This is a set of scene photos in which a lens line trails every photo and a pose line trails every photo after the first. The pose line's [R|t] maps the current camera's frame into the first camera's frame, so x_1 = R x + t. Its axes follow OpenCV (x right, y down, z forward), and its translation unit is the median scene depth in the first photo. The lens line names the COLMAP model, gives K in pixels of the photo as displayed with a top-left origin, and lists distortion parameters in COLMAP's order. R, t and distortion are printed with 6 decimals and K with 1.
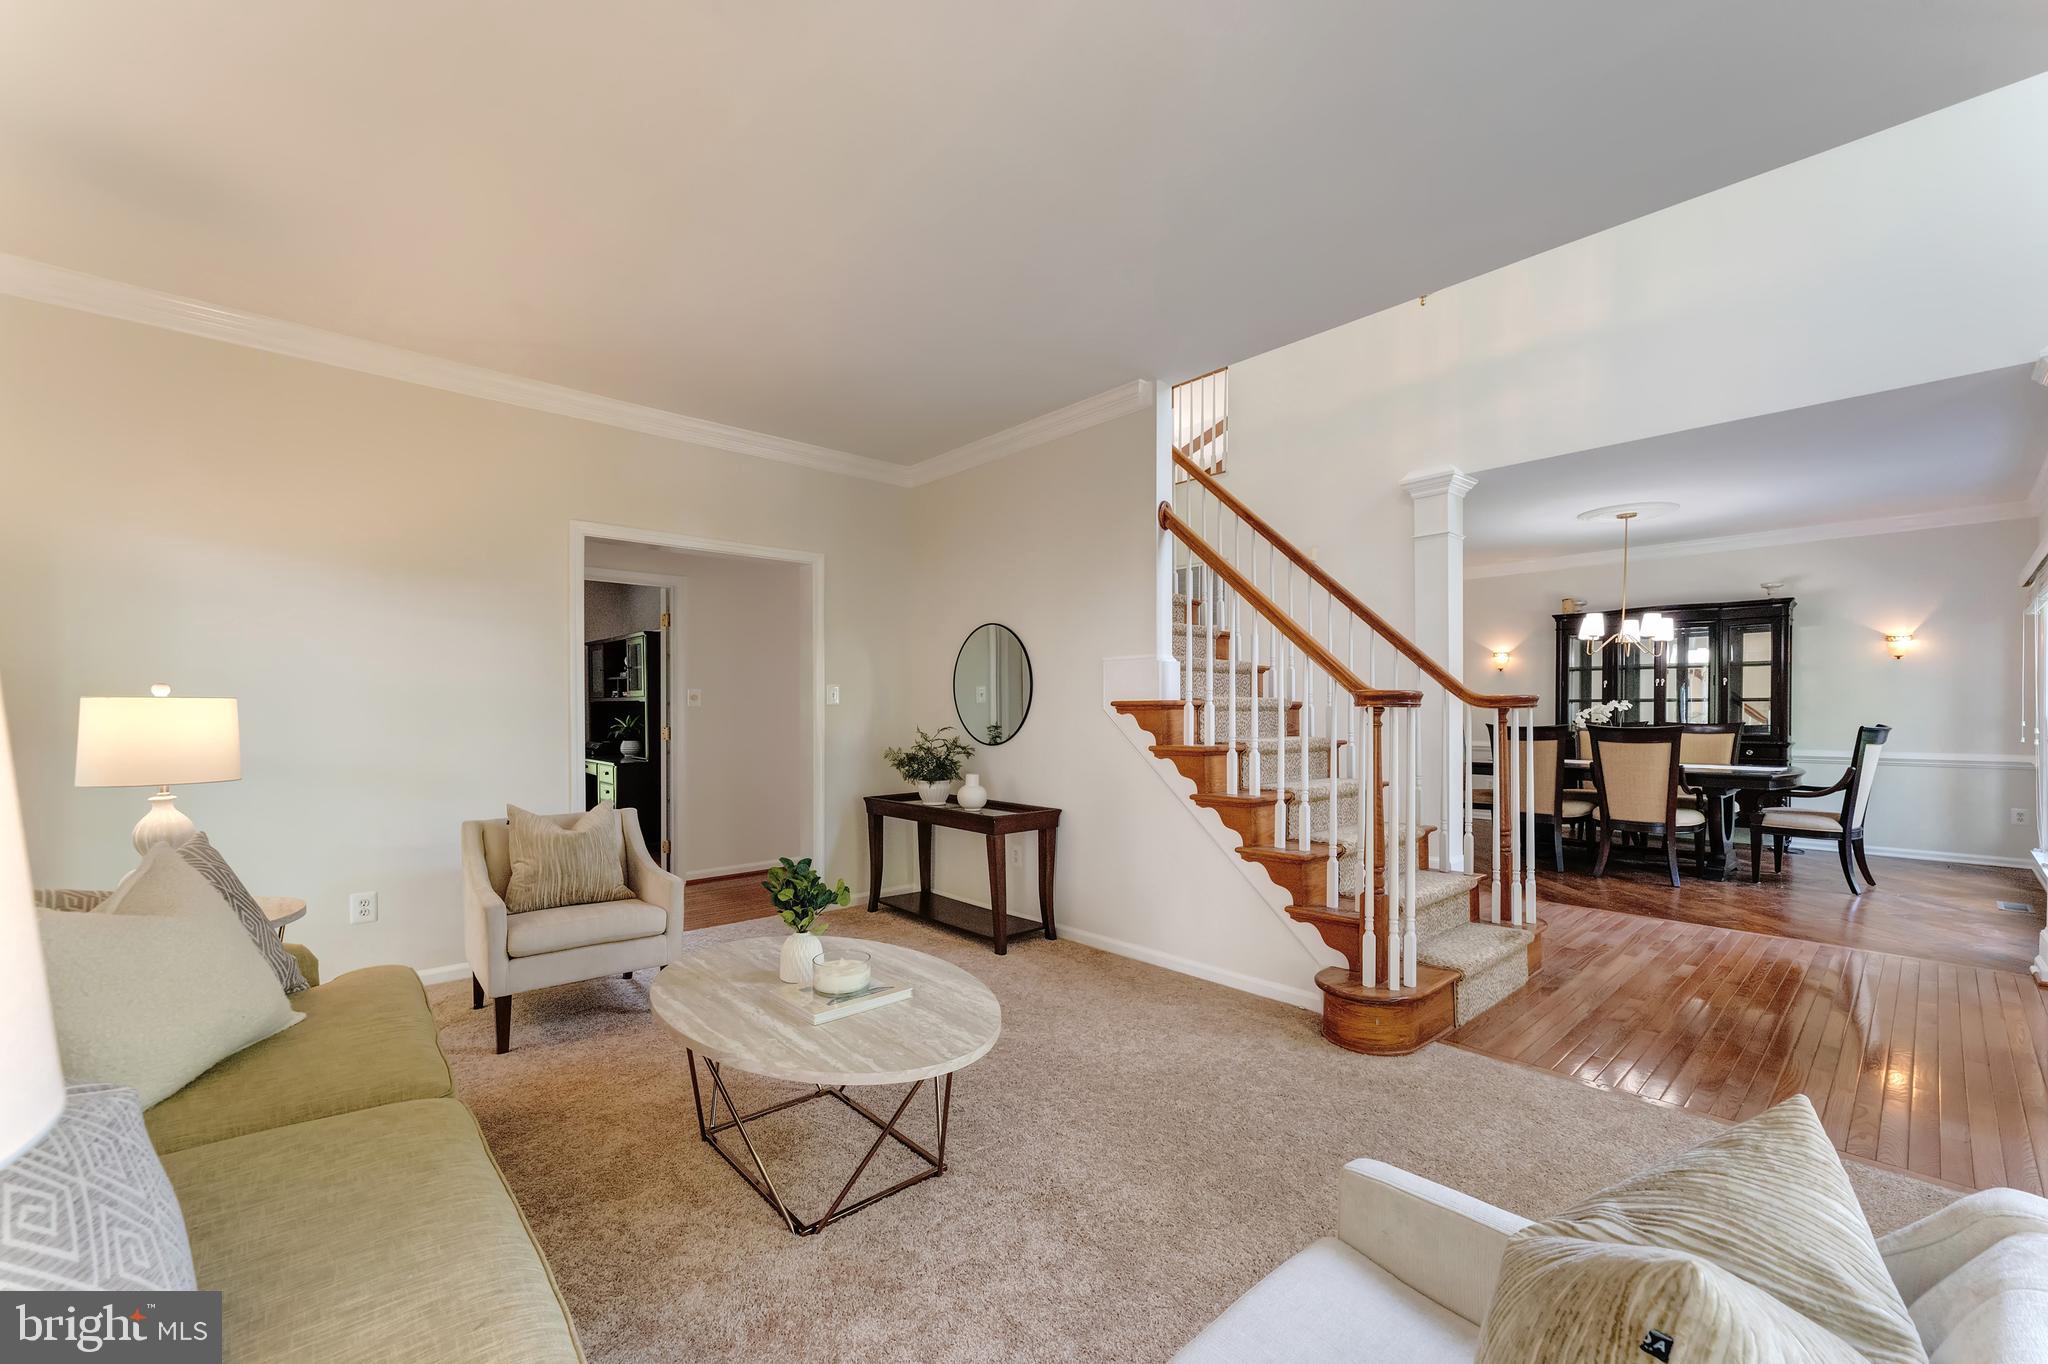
lens RADIAL K [[828.9, 0, 1020.4], [0, 828.9, 702.7], [0, 0, 1]] dist [0.001335, 0.000140]
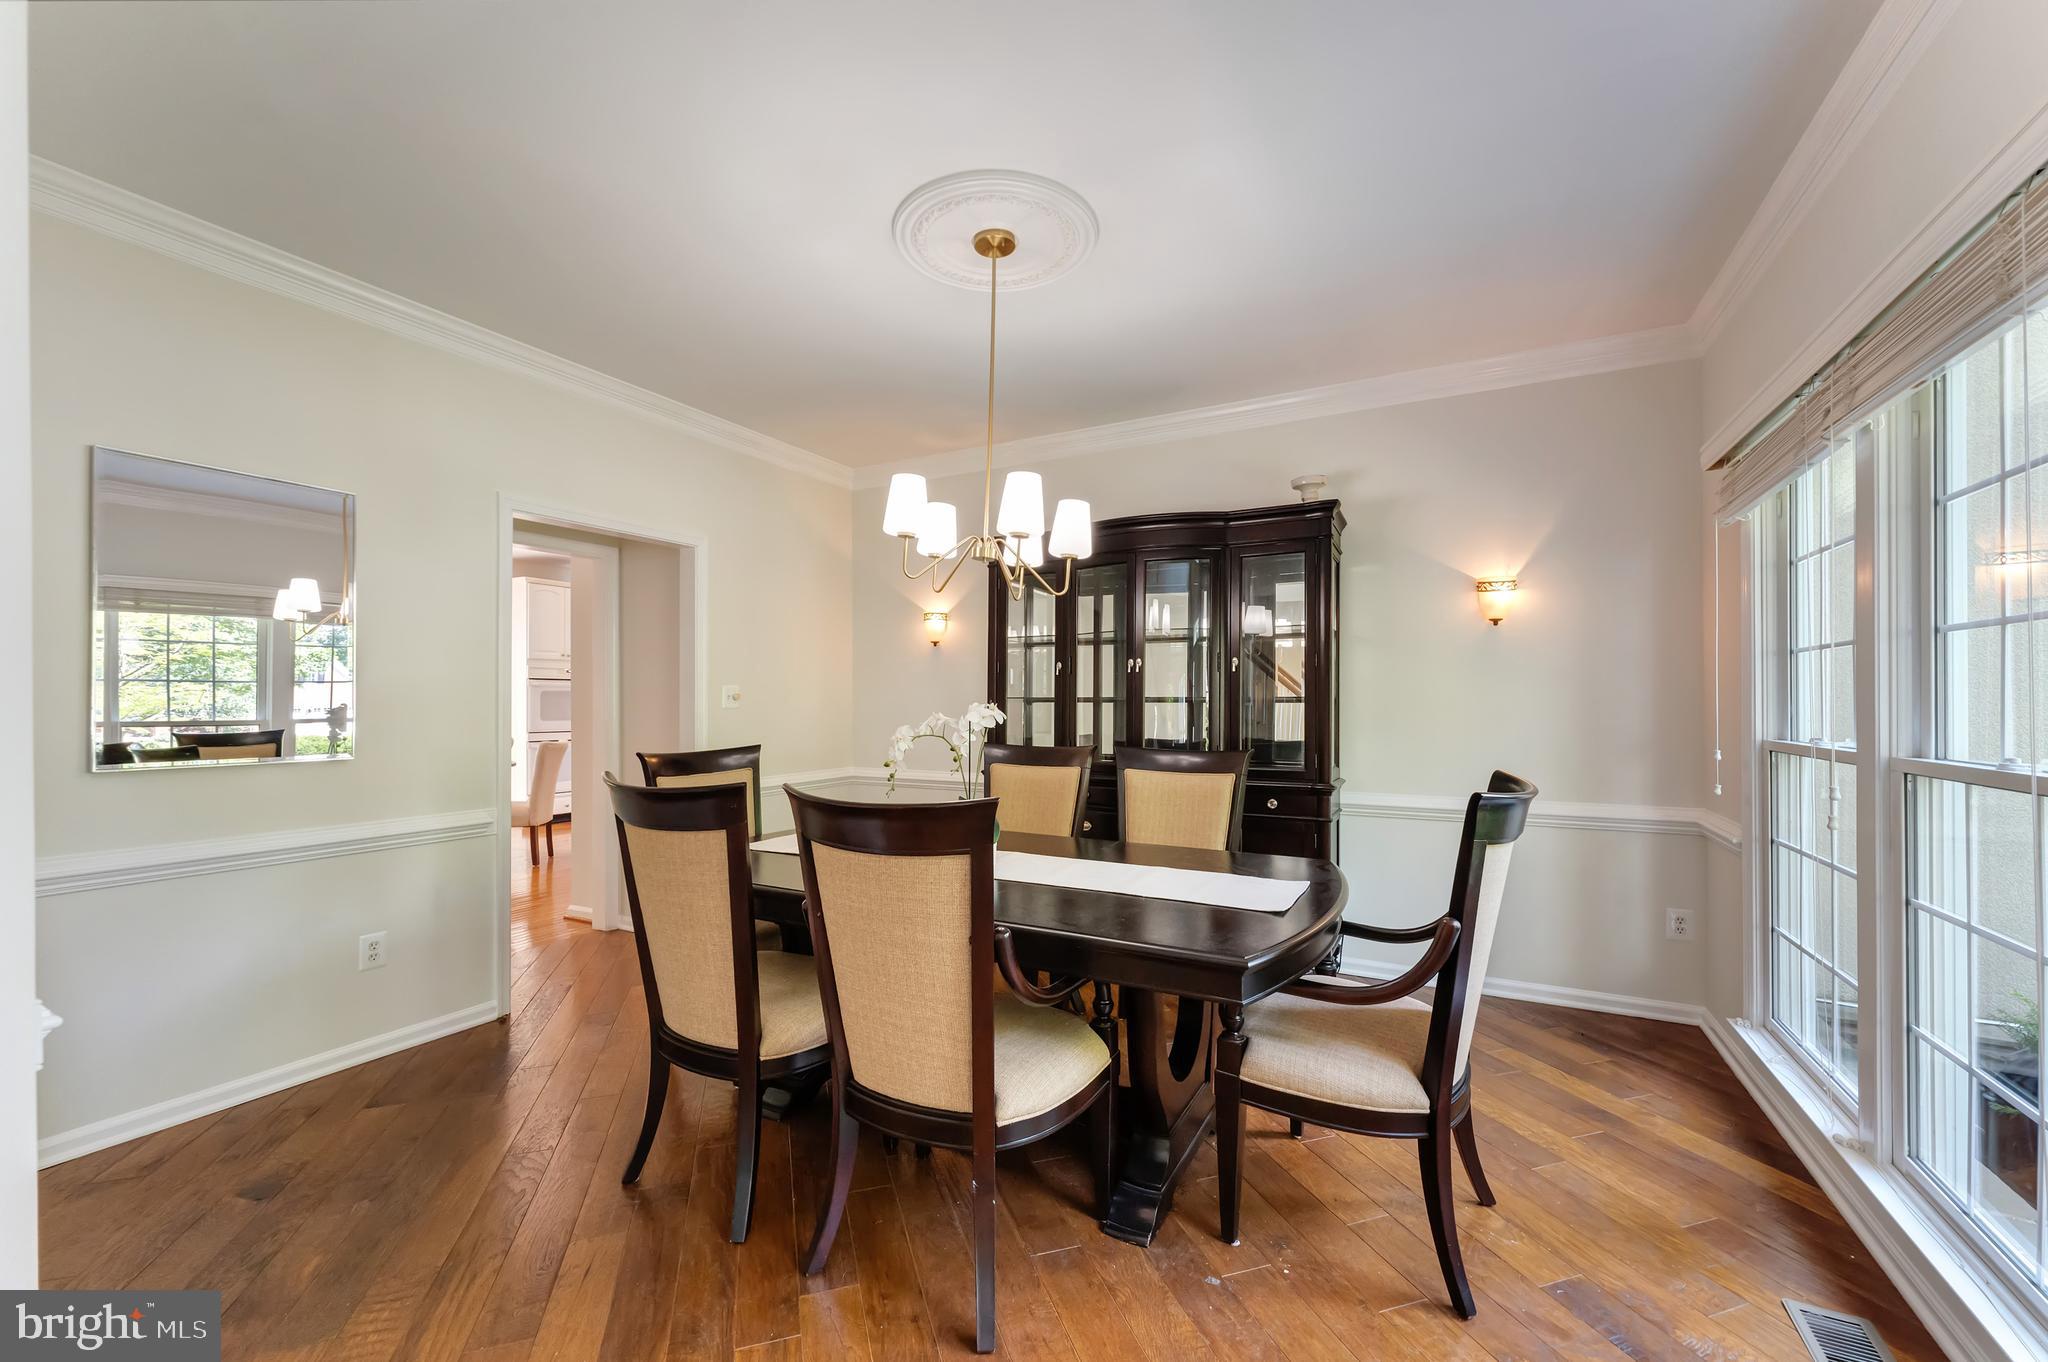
lens RADIAL K [[808.5, 0, 1024.0], [0, 808.5, 681.0], [0, 0, 1]] dist [0.002320, 0.000157]
pose [[0.941451, 0.009372, 0.337018, 0.602584], [-0.004295, 0.999866, -0.015809, -0.006923], [-0.337121, 0.013436, 0.941365, 0.619019]]
